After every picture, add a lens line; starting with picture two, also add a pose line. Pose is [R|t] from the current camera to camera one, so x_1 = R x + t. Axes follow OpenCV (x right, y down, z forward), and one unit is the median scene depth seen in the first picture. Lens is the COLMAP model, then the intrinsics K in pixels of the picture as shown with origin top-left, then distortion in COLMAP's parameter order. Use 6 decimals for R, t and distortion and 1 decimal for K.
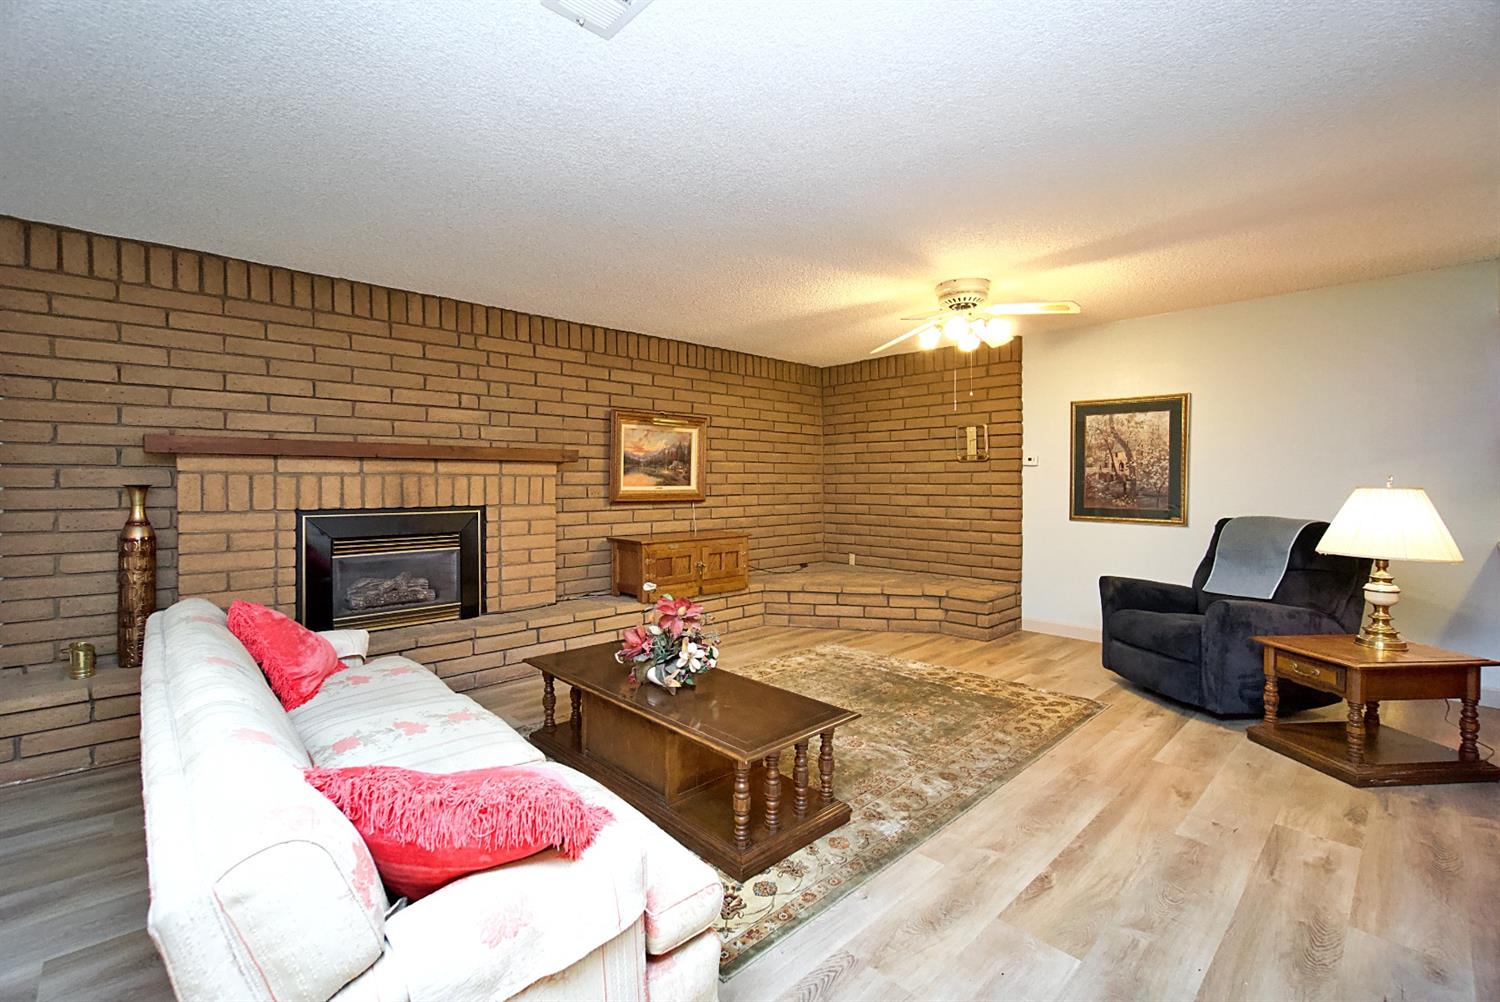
lens RADIAL K [[644.7, 0, 750.9], [0, 644.7, 501.6], [0, 0, 1]] dist [-0.000910, 0.000114]
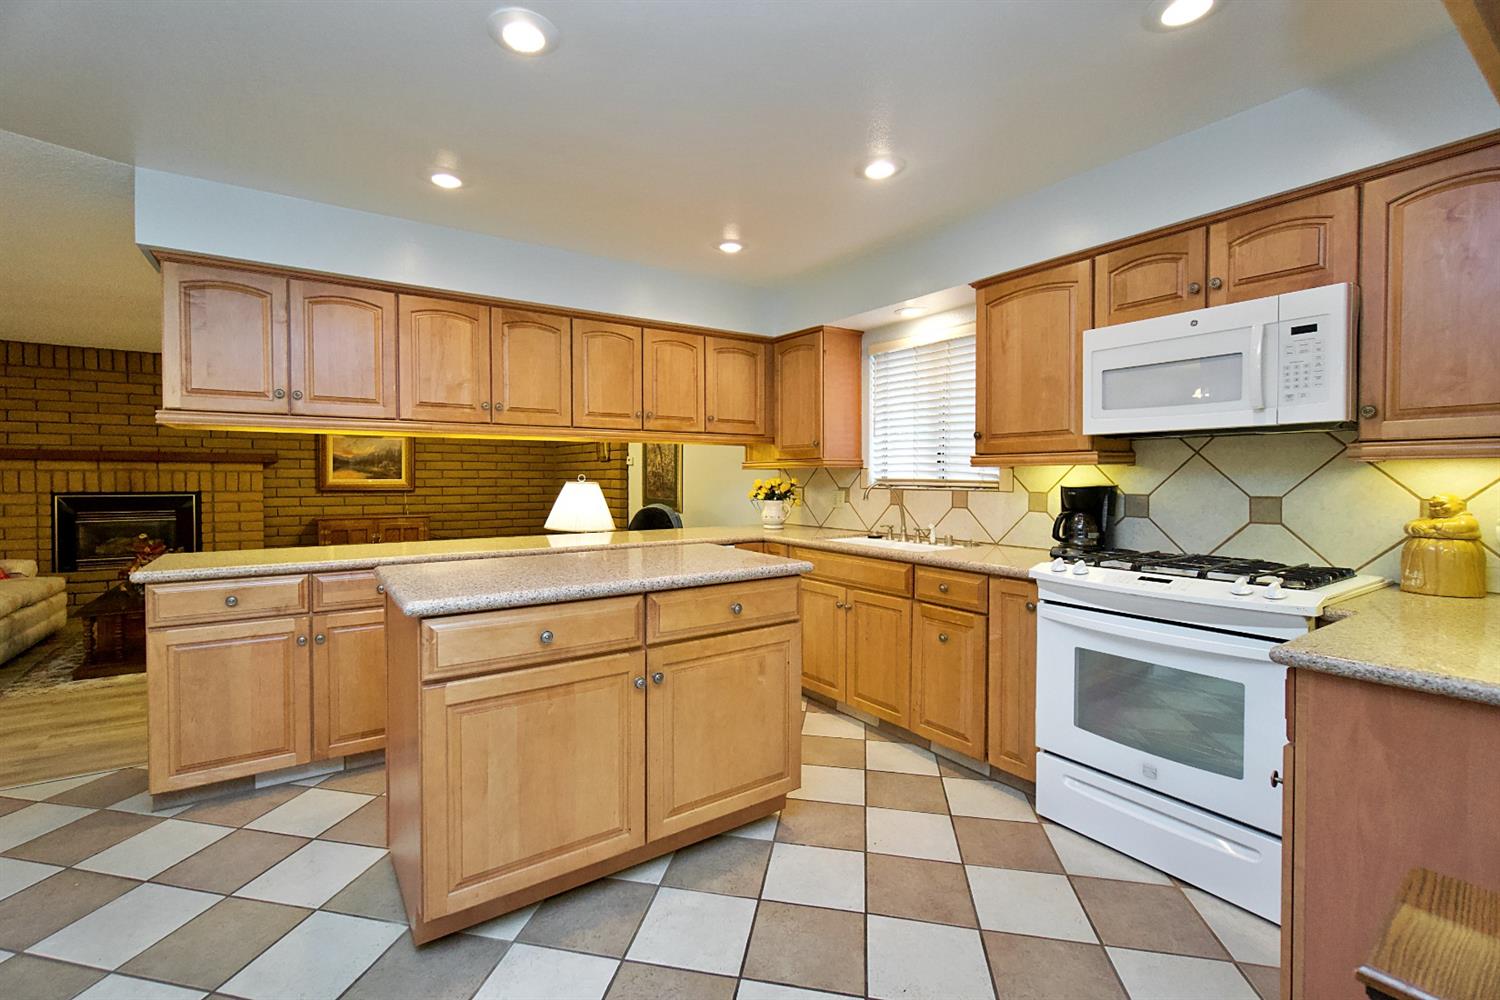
lens RADIAL K [[644.7, 0, 747.9], [0, 644.7, 491.6], [0, 0, 1]] dist [-0.000910, 0.000114]
pose [[0.987405, 0.007542, -0.158036, 0.981081], [-0.009002, 0.999923, -0.008523, 0.006809], [0.157960, 0.009838, 0.987397, -0.250575]]
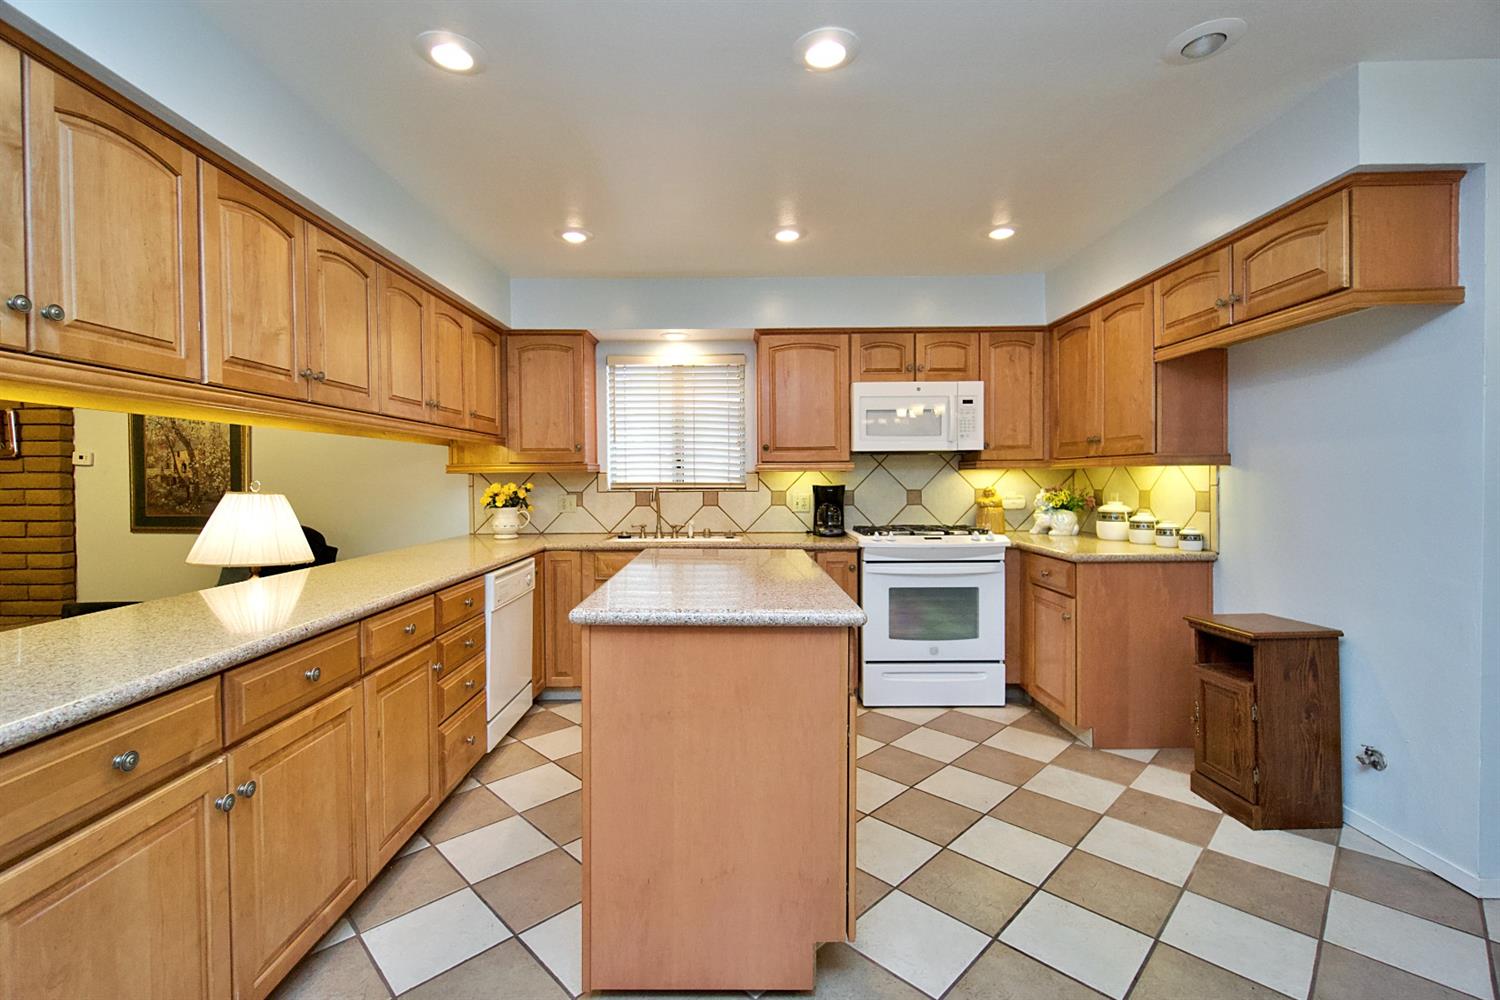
lens RADIAL K [[644.7, 0, 745.0], [0, 644.7, 488.6], [0, 0, 1]] dist [-0.000910, 0.000114]
pose [[0.690449, -0.013197, 0.723260, 0.490871], [0.029094, 0.999531, -0.009537, 0.003350], [-0.722796, 0.027628, 0.690510, -0.135791]]
